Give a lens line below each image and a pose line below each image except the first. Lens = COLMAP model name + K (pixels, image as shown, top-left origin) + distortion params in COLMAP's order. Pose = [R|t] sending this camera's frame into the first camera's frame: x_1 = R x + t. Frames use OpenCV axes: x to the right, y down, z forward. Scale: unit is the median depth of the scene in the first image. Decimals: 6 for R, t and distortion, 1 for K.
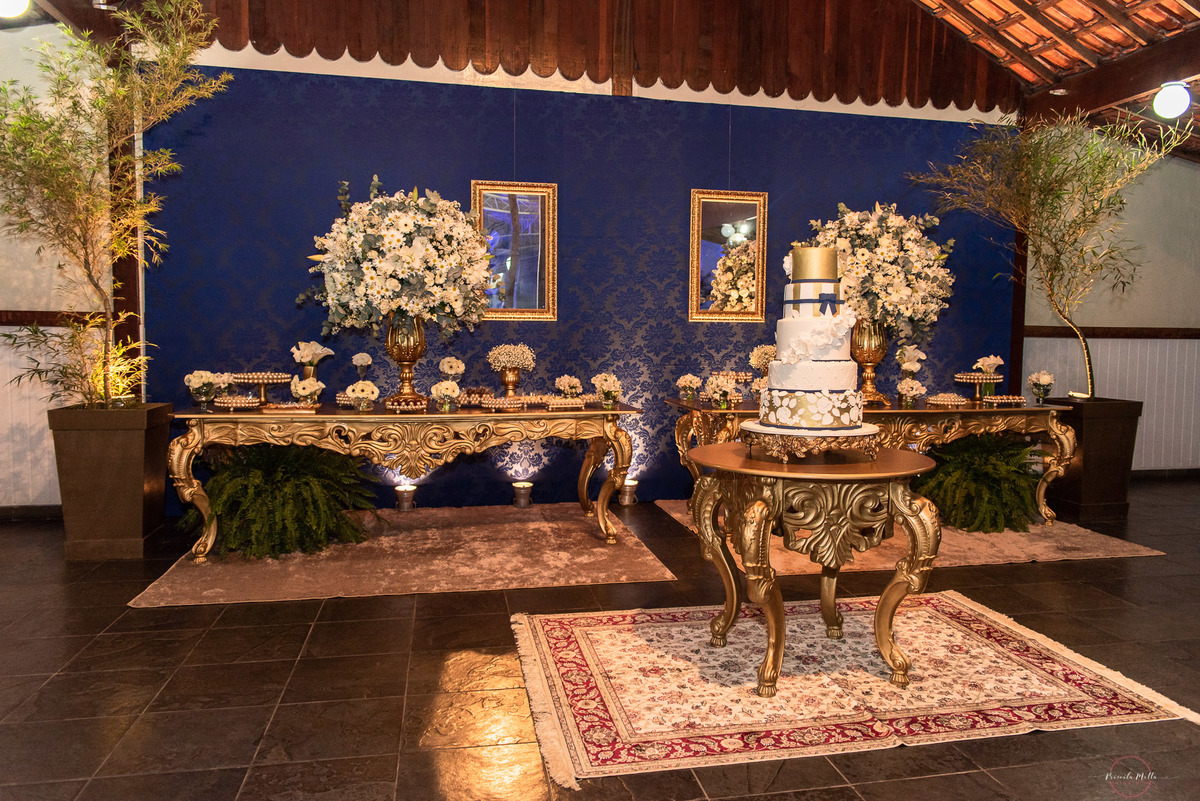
lens RADIAL K [[864.7, 0, 627.3], [0, 864.7, 394.0], [0, 0, 1]] dist [0.003214, 0.001500]
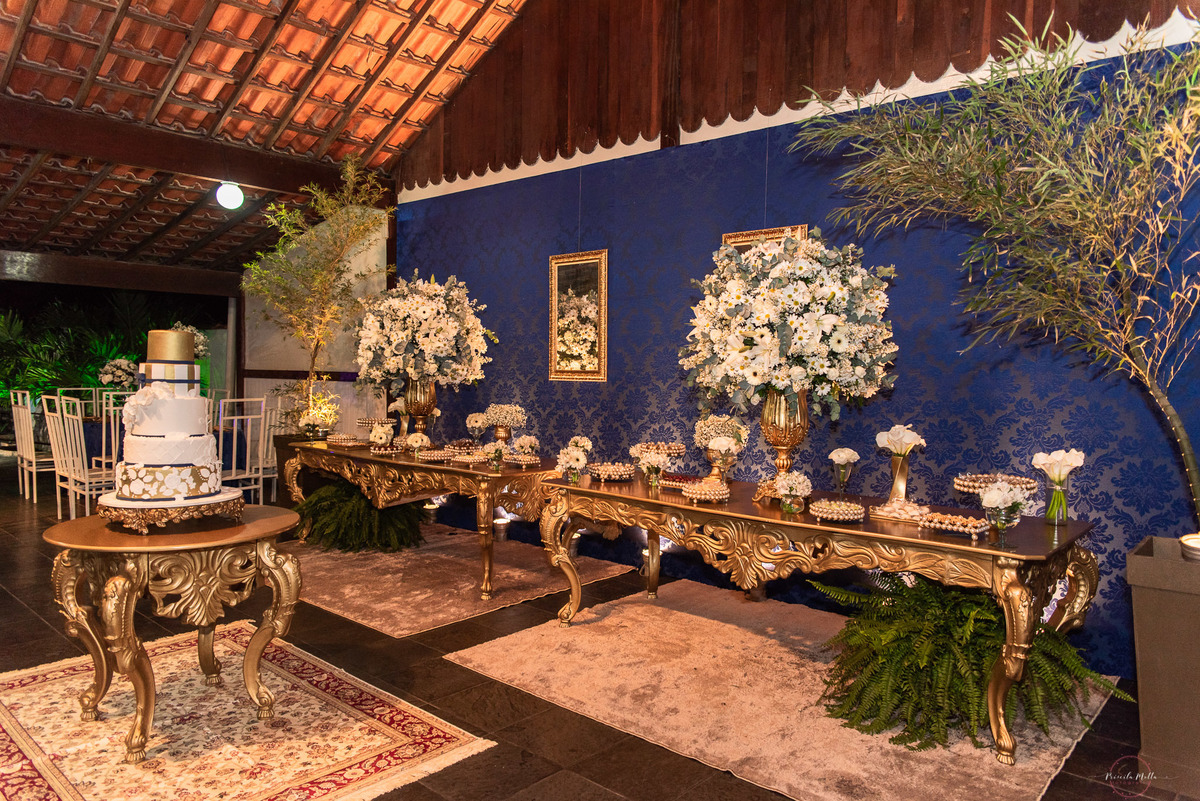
lens RADIAL K [[808.0, 0, 600.0], [0, 808.0, 400.5], [0, 0, 1]] dist [0.000273, -0.004750]
pose [[0.584004, 0.030846, -0.811164, 0.799979], [-0.062584, 0.998014, -0.007107, -0.063761], [0.809335, 0.054916, 0.584775, 0.503570]]
